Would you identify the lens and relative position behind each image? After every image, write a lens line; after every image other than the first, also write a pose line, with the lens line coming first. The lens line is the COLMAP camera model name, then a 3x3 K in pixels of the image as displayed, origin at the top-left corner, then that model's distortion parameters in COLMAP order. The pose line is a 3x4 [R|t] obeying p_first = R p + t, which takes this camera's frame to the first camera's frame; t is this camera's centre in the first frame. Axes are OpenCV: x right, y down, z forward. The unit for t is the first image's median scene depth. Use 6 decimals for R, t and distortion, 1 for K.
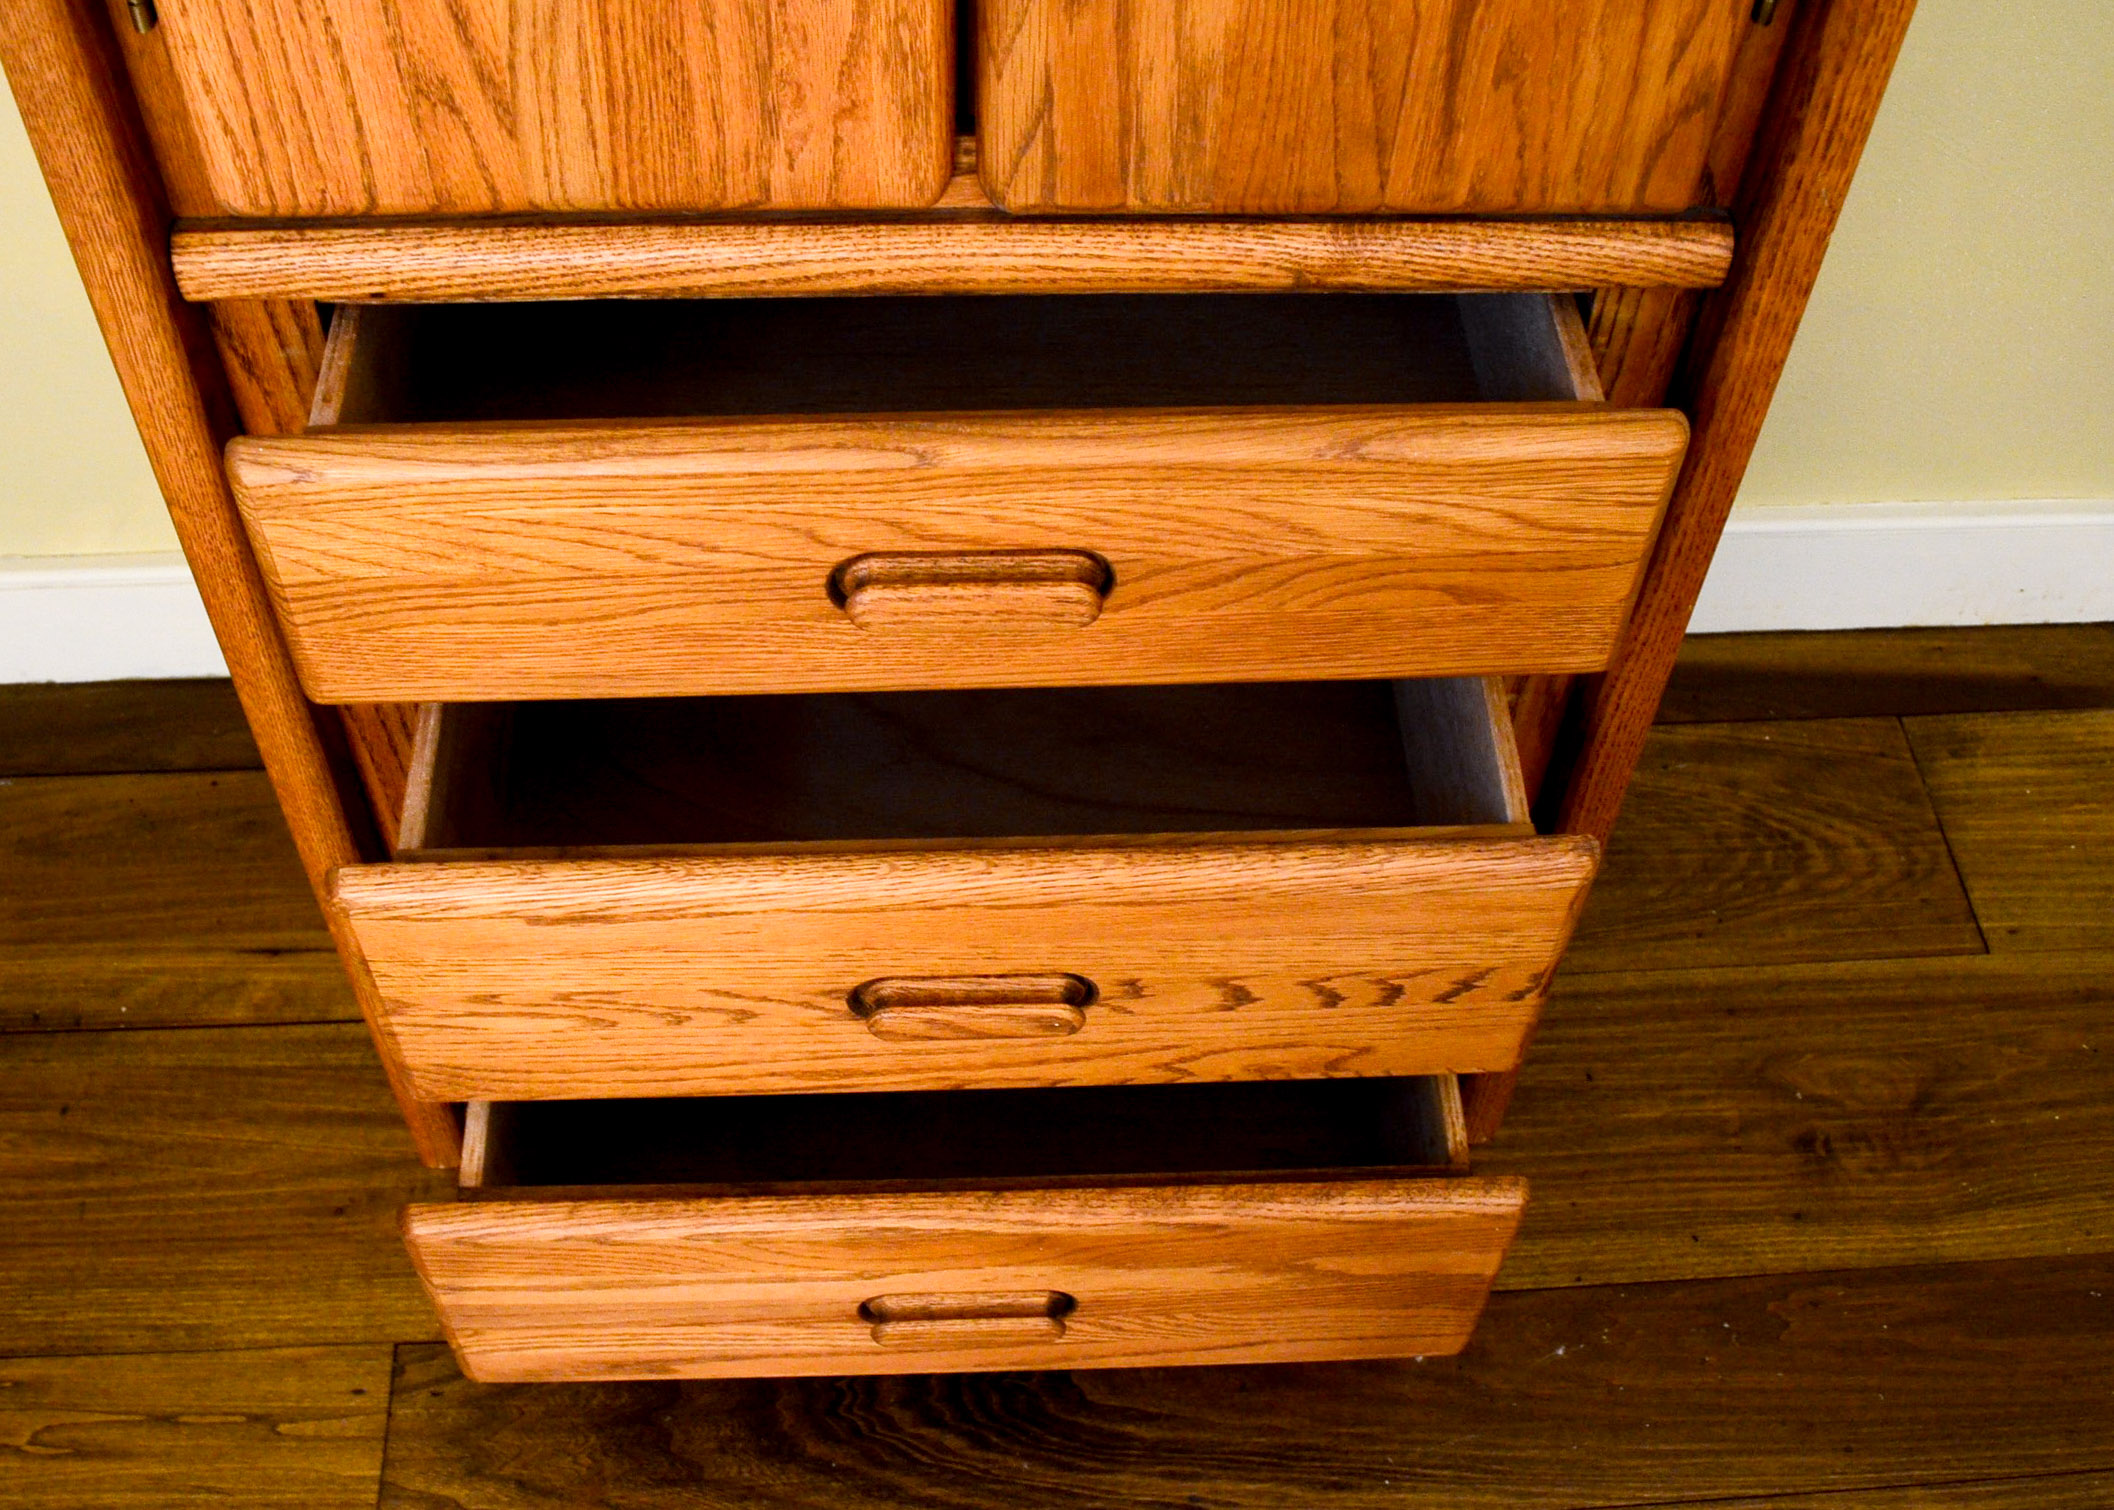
lens RADIAL K [[2275.0, 0, 1057.0], [0, 2275.0, 755.0], [0, 0, 1]] dist [-0.081442, 0.010473]
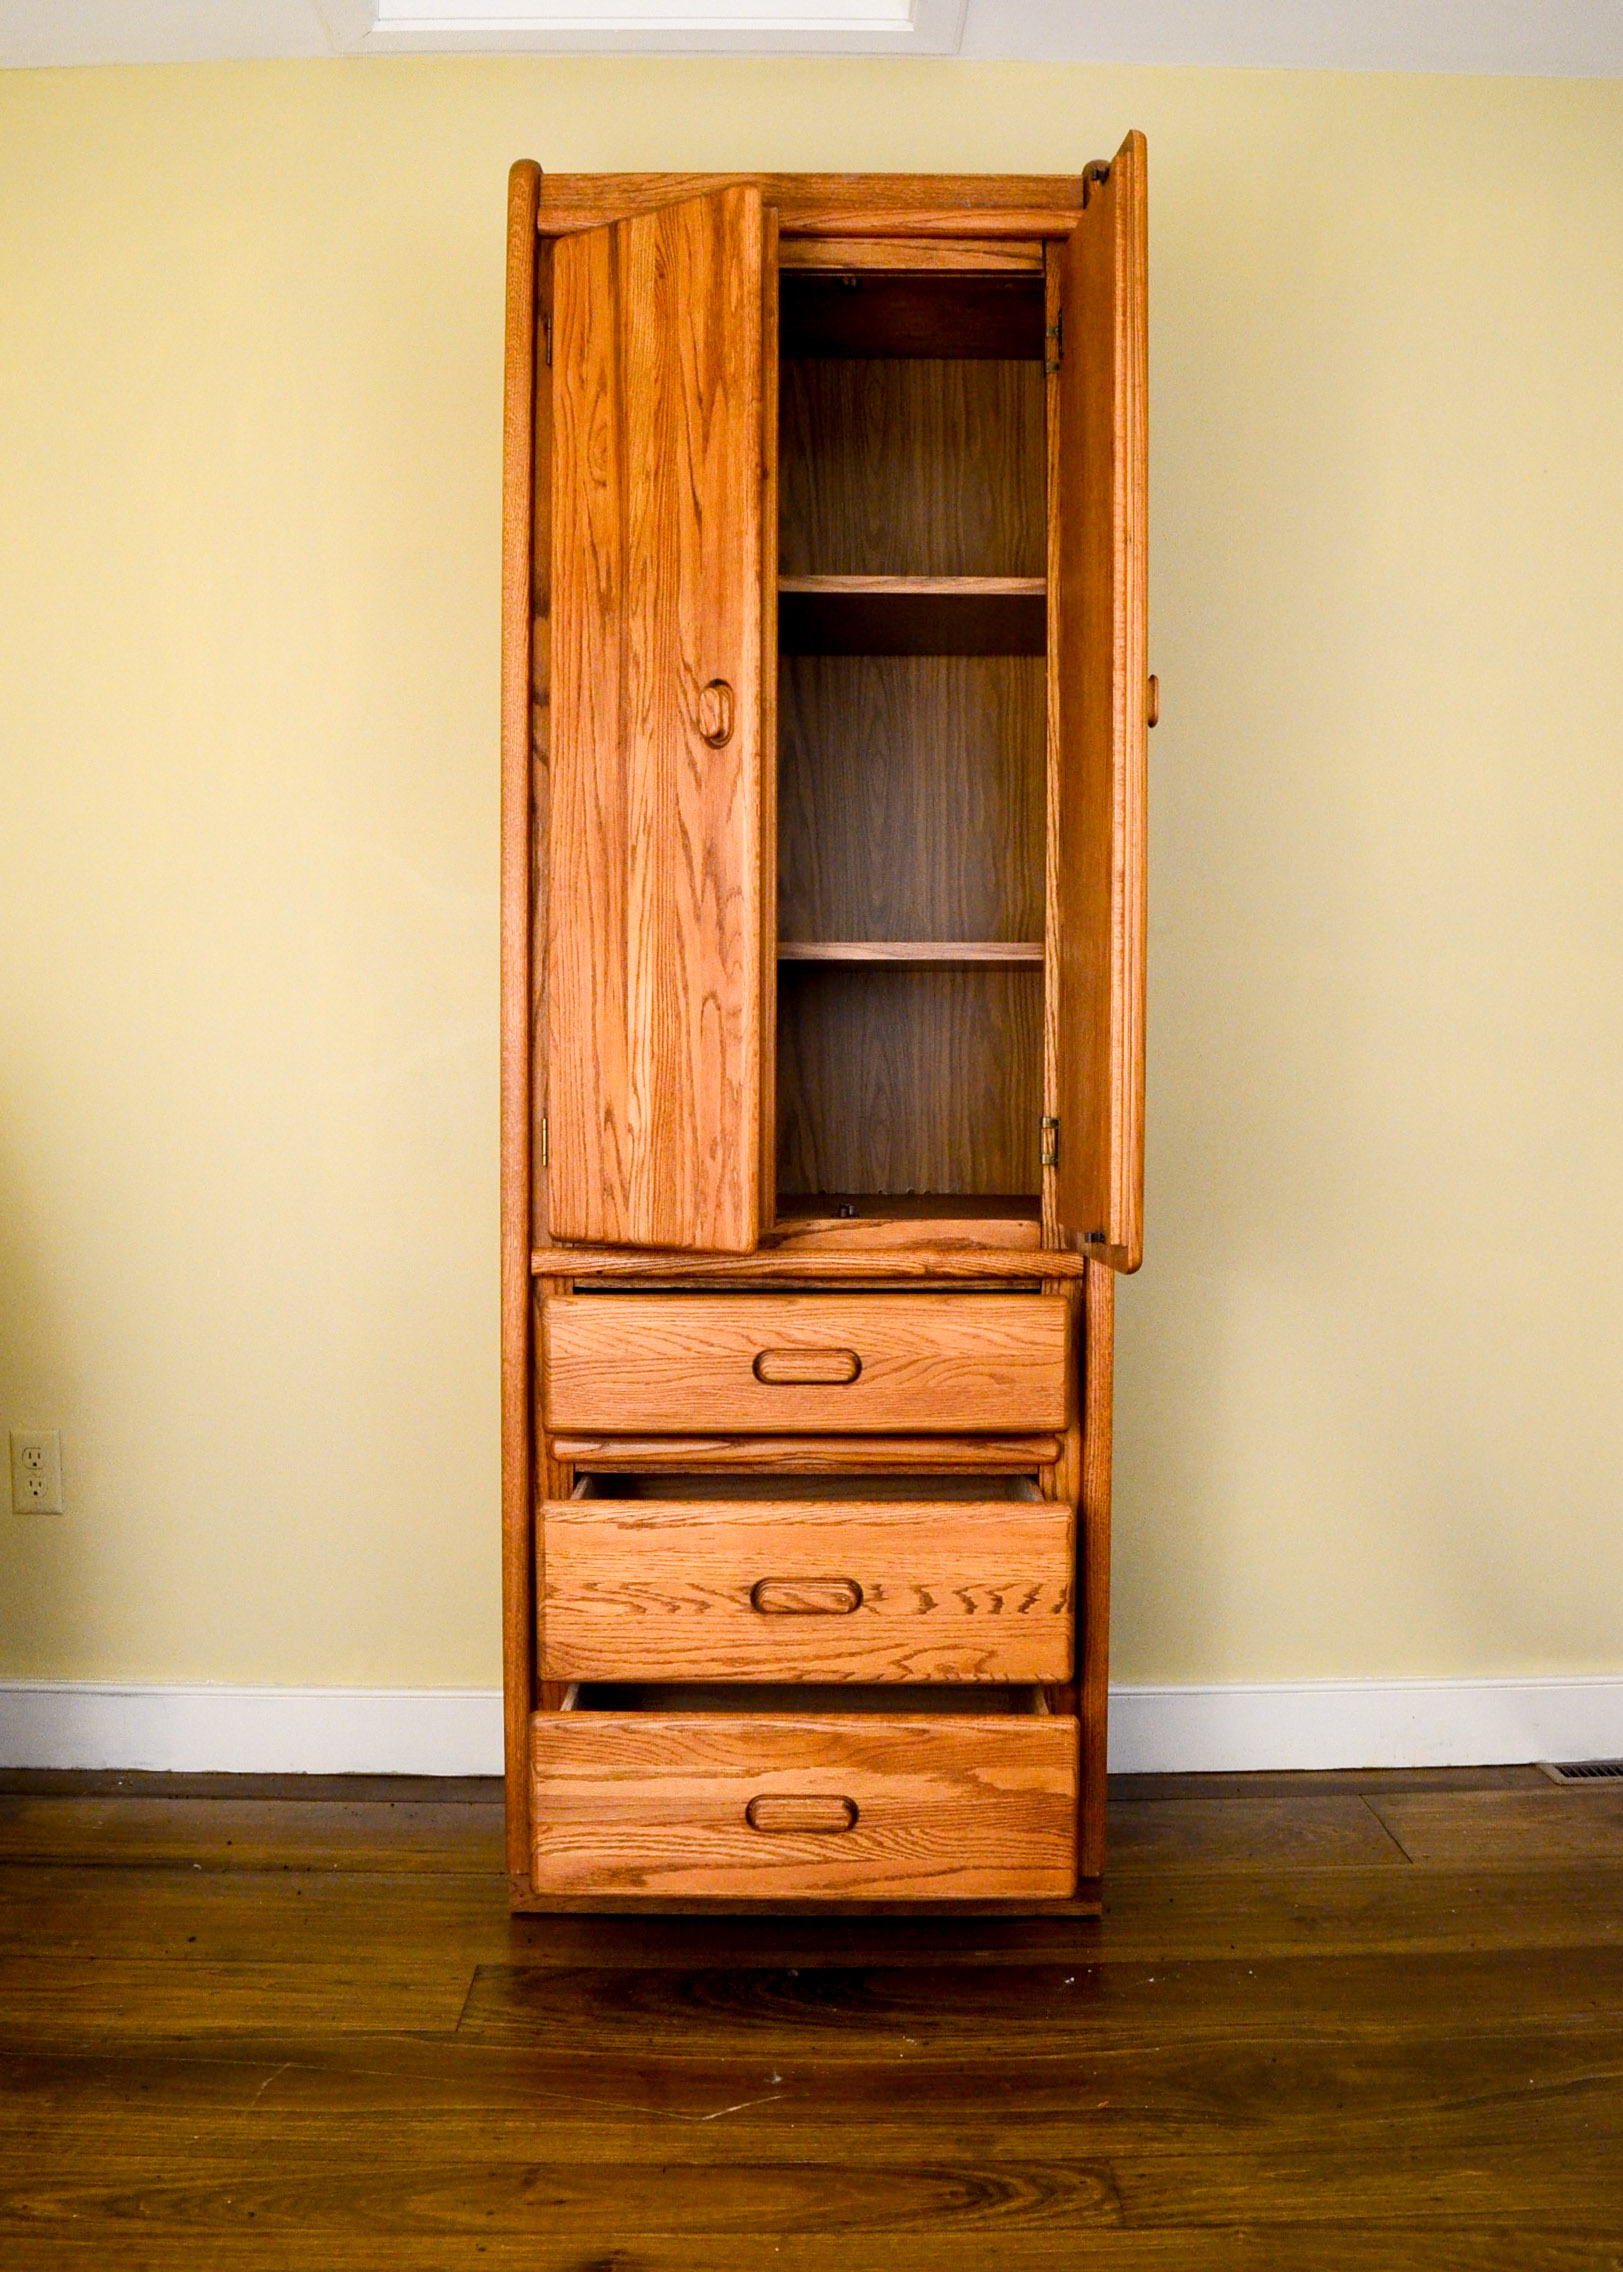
lens RADIAL K [[1941.8, 0, 811.5], [0, 1941.8, 1136.0], [0, 0, 1]] dist [-0.060929, -0.003911]
pose [[0.998075, -0.027203, -0.055740, 0.091339], [-0.023953, 0.659909, -0.750964, 1.312990], [0.057211, 0.750853, 0.657987, -0.624715]]
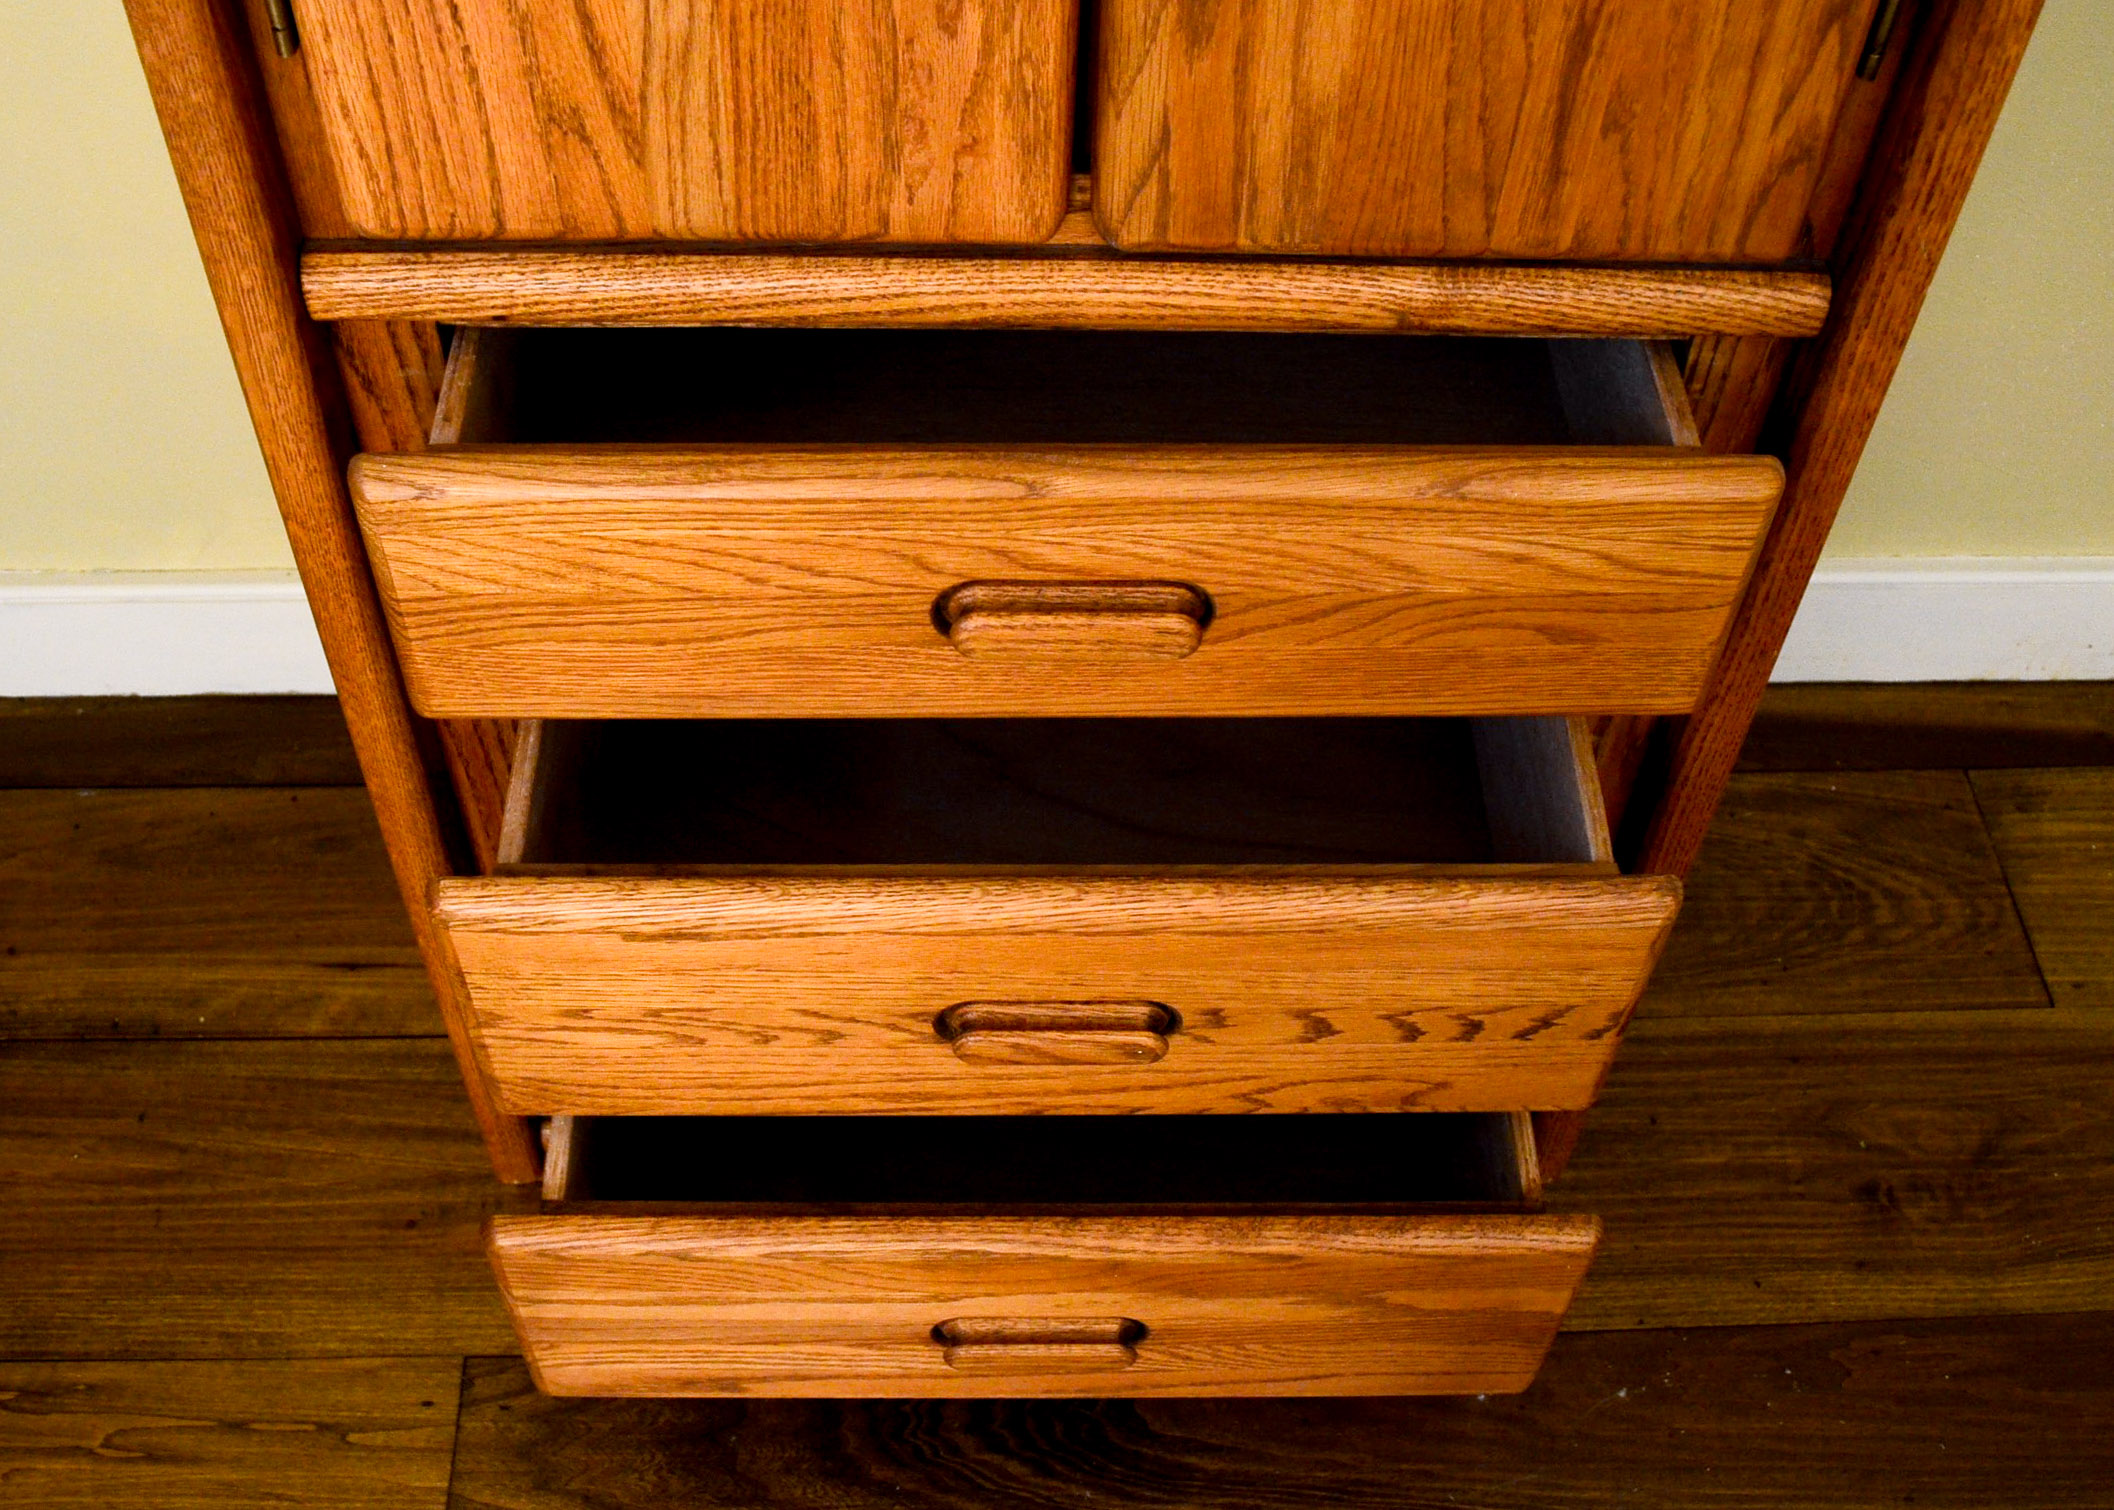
lens RADIAL K [[2275.0, 0, 1057.0], [0, 2275.0, 755.0], [0, 0, 1]] dist [-0.081442, 0.010473]
pose [[0.999621, 0.021715, -0.016924, -0.024073], [-0.022021, 0.999593, -0.018137, 0.006014], [0.016523, 0.018503, 0.999692, -0.013916]]
